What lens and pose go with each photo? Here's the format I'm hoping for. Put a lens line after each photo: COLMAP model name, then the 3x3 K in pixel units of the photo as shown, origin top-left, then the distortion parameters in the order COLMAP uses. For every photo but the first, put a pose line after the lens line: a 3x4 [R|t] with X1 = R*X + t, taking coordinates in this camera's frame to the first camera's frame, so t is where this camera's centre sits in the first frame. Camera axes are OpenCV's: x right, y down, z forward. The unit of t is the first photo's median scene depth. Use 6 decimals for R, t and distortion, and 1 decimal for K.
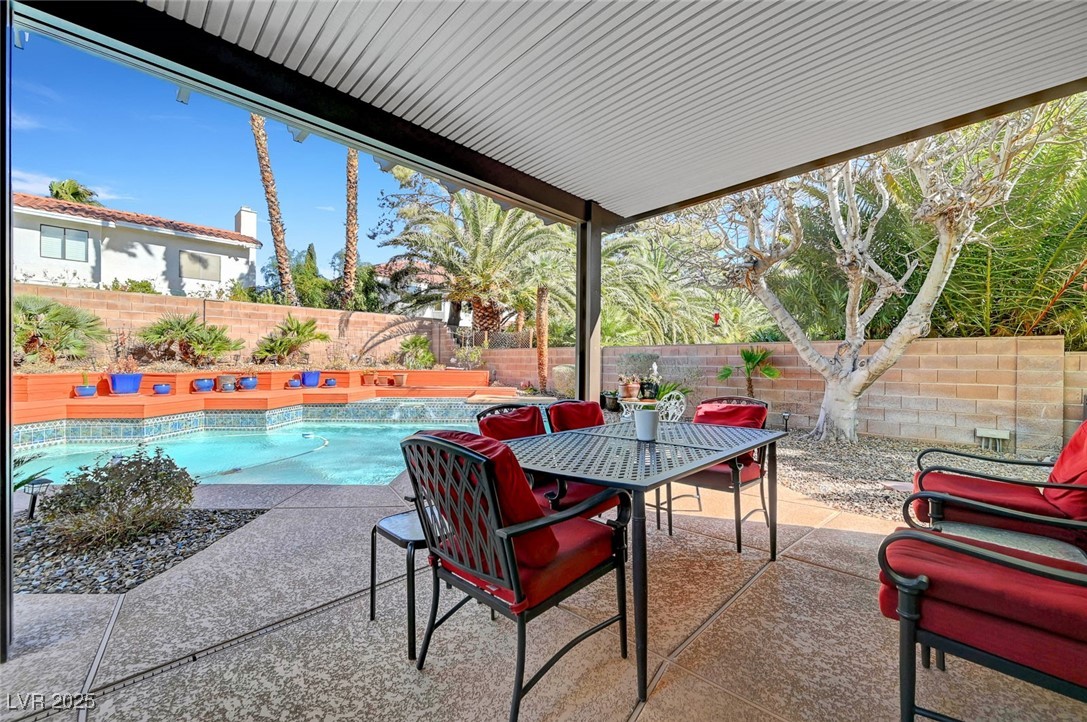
lens RADIAL K [[428.0, 0, 545.1], [0, 428.0, 360.0], [0, 0, 1]] dist [0.000720, 0.000119]
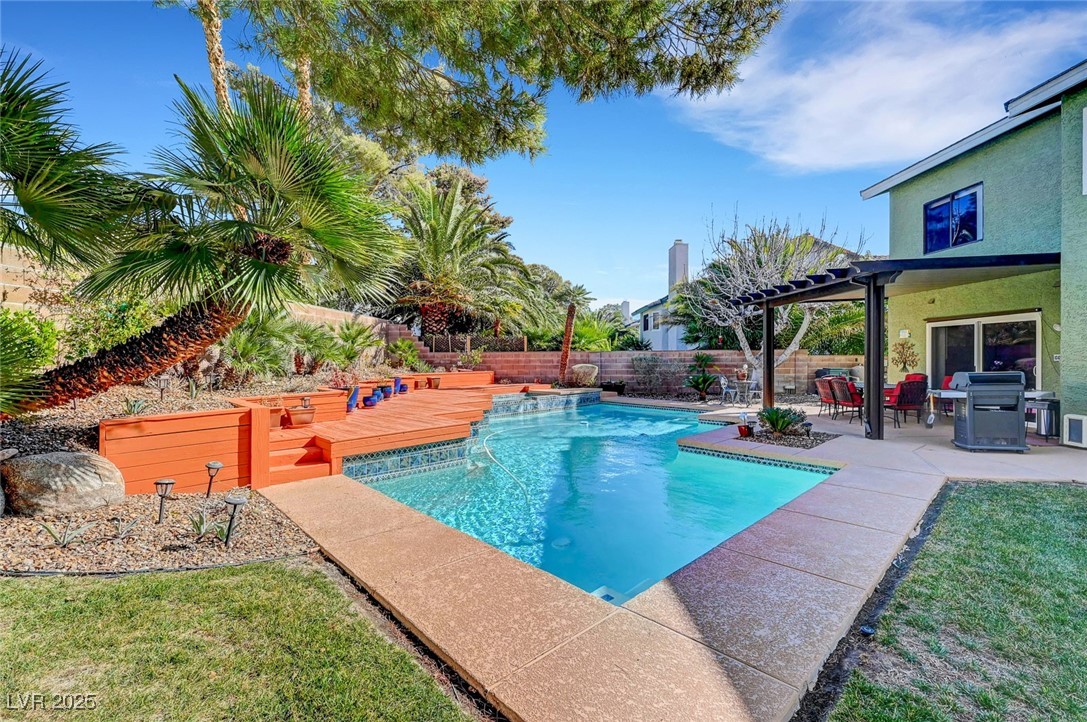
lens RADIAL K [[466.0, 0, 533.5], [0, 466.0, 359.2], [0, 0, 1]] dist [-0.000584, 0.000310]
pose [[0.744002, -0.019857, 0.667883, -1.082252], [0.010789, 0.999785, 0.017706, -0.034677], [-0.668091, -0.005968, 0.744056, -0.032245]]
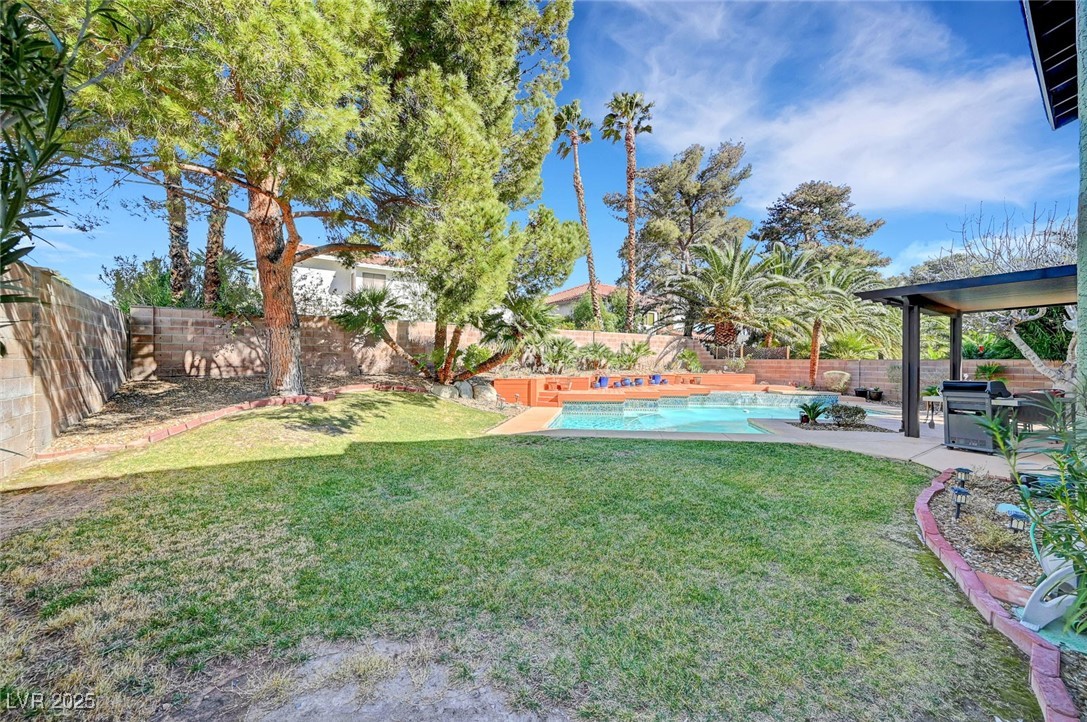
lens RADIAL K [[432.6, 0, 544.7], [0, 432.6, 358.8], [0, 0, 1]] dist [0.000240, 0.000038]
pose [[0.987448, -0.003123, -0.157915, -0.742796], [0.002987, 0.999995, -0.001095, -0.035694], [0.157917, 0.000610, 0.987452, -0.733854]]
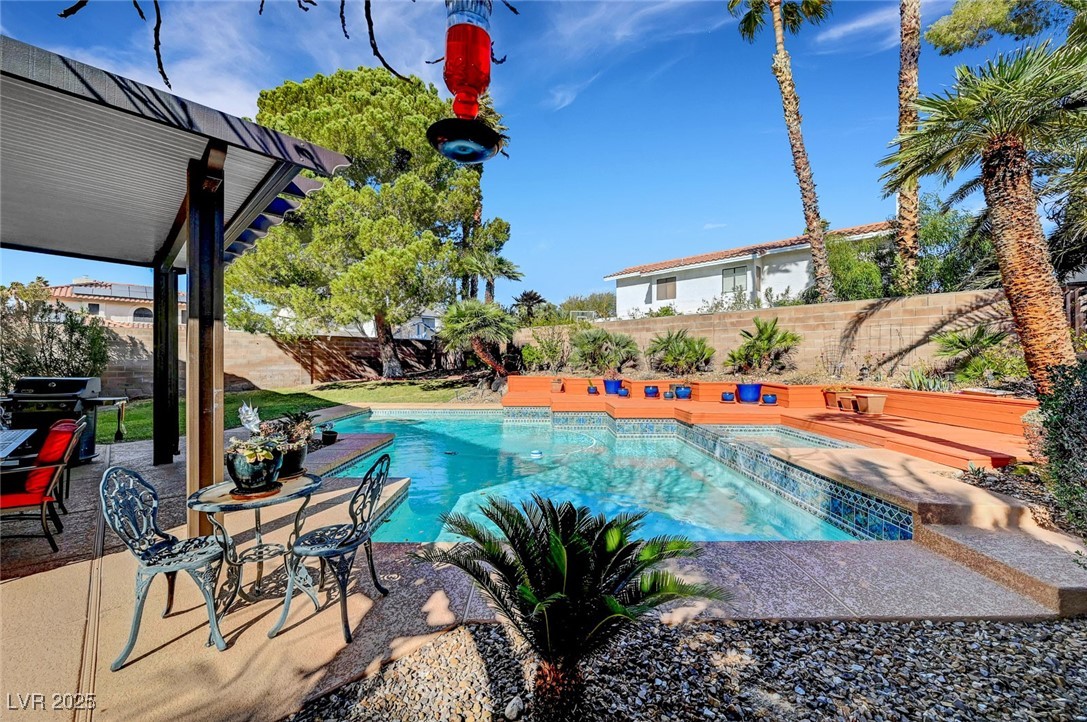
lens RADIAL K [[432.6, 0, 544.7], [0, 432.6, 358.8], [0, 0, 1]] dist [0.000240, 0.000038]
pose [[-0.022159, -0.017029, -0.999609, 0.330871], [-0.001567, 0.999854, -0.016998, -0.008643], [0.999753, 0.001189, -0.022183, 0.651009]]
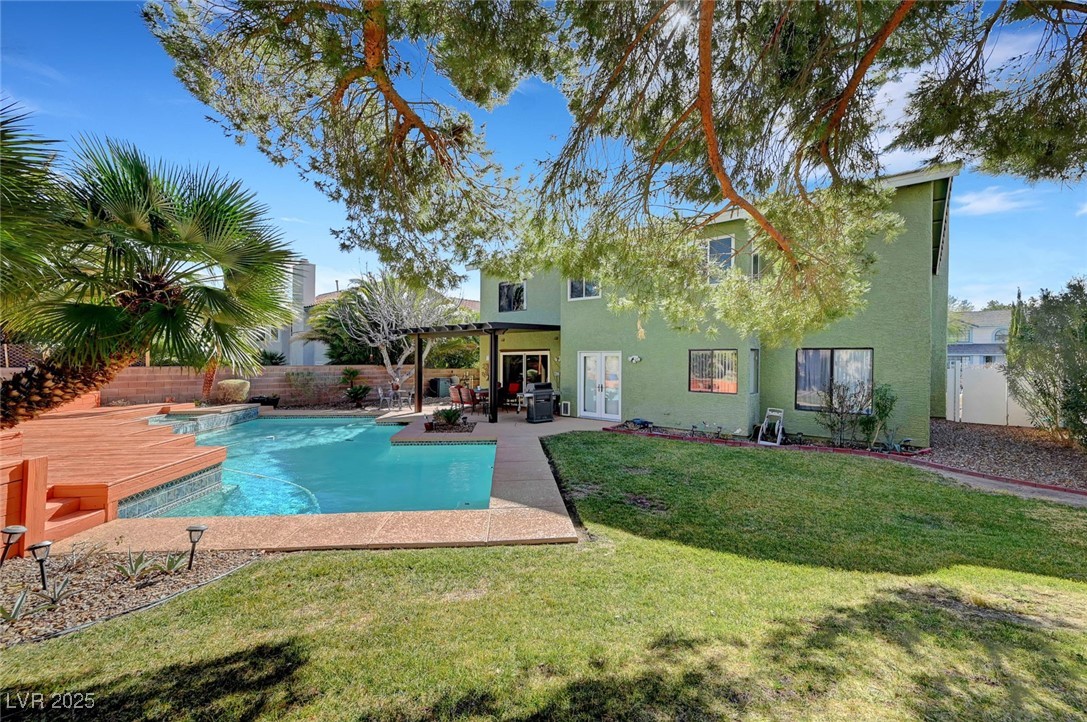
lens RADIAL K [[433.7, 0, 541.3], [0, 433.7, 362.9], [0, 0, 1]] dist [-0.001650, -0.000102]
pose [[-0.057052, -0.016758, 0.998231, -1.375384], [-0.008140, 0.999834, 0.016320, -0.073315], [-0.998338, -0.007194, -0.057179, 0.088396]]
